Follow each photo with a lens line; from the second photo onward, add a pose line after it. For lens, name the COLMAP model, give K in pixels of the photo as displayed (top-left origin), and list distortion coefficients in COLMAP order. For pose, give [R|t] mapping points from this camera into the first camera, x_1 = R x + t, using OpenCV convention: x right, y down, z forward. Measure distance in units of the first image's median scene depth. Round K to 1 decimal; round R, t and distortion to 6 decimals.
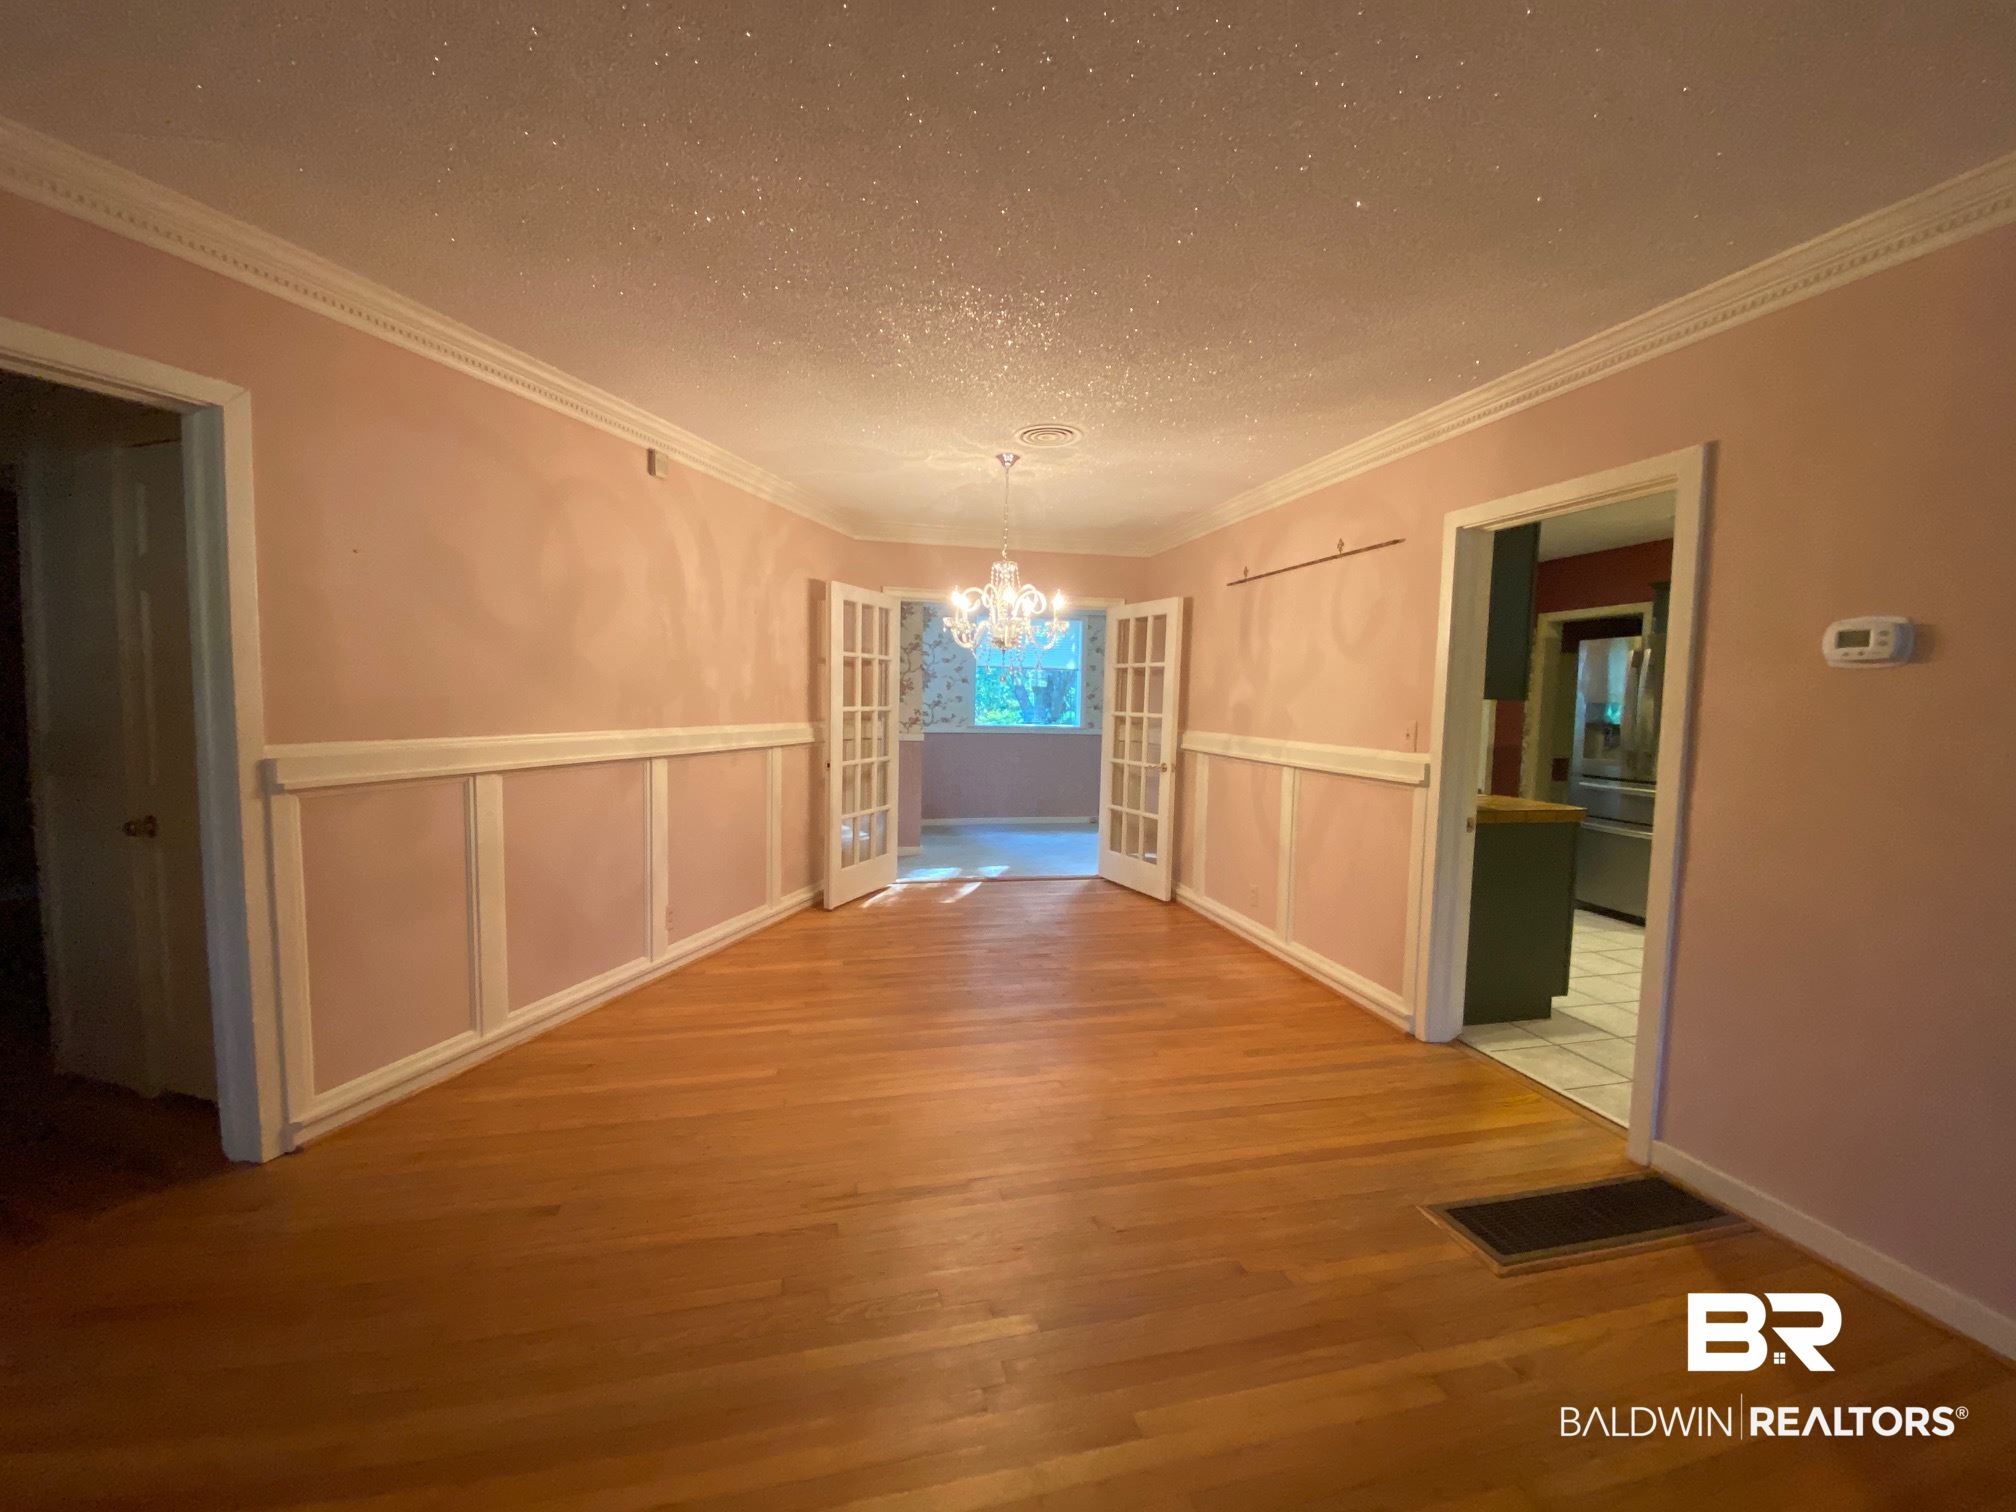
lens RADIAL K [[835.0, 0, 1002.4], [0, 835.0, 762.5], [0, 0, 1]] dist [-0.001598, -0.007379]
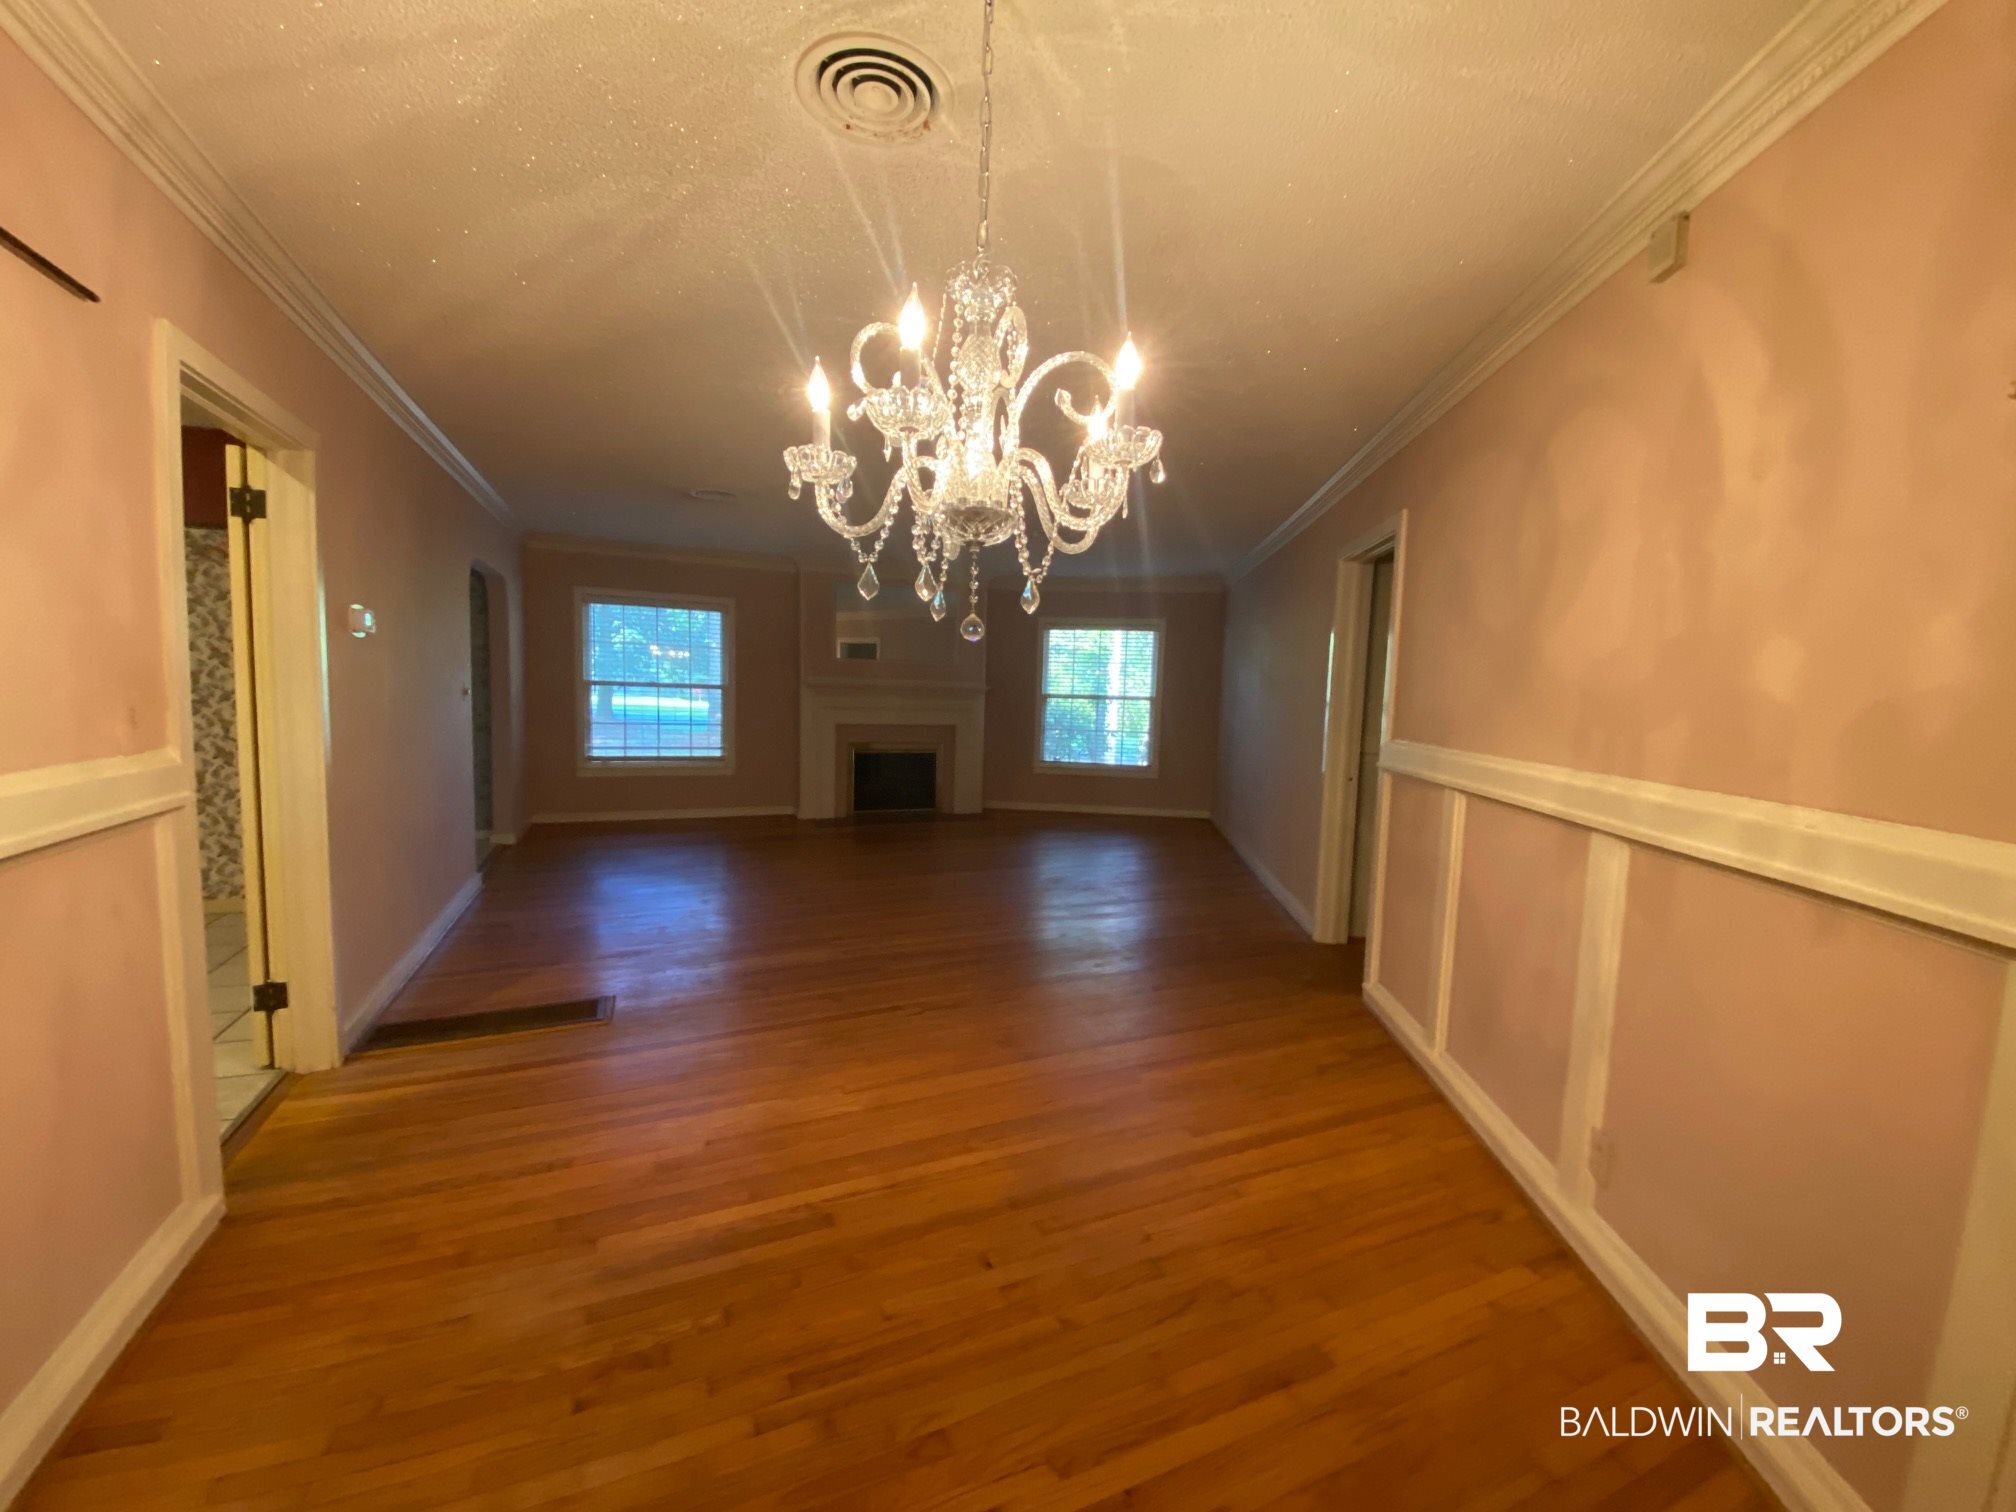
lens RADIAL K [[835.0, 0, 1014.1], [0, 835.0, 764.5], [0, 0, 1]] dist [-0.001598, -0.007379]
pose [[-0.983034, -0.026908, -0.181438, 0.047548], [-0.055080, 0.986833, 0.152074, -0.117402], [0.174958, 0.159487, -0.971573, 1.607360]]
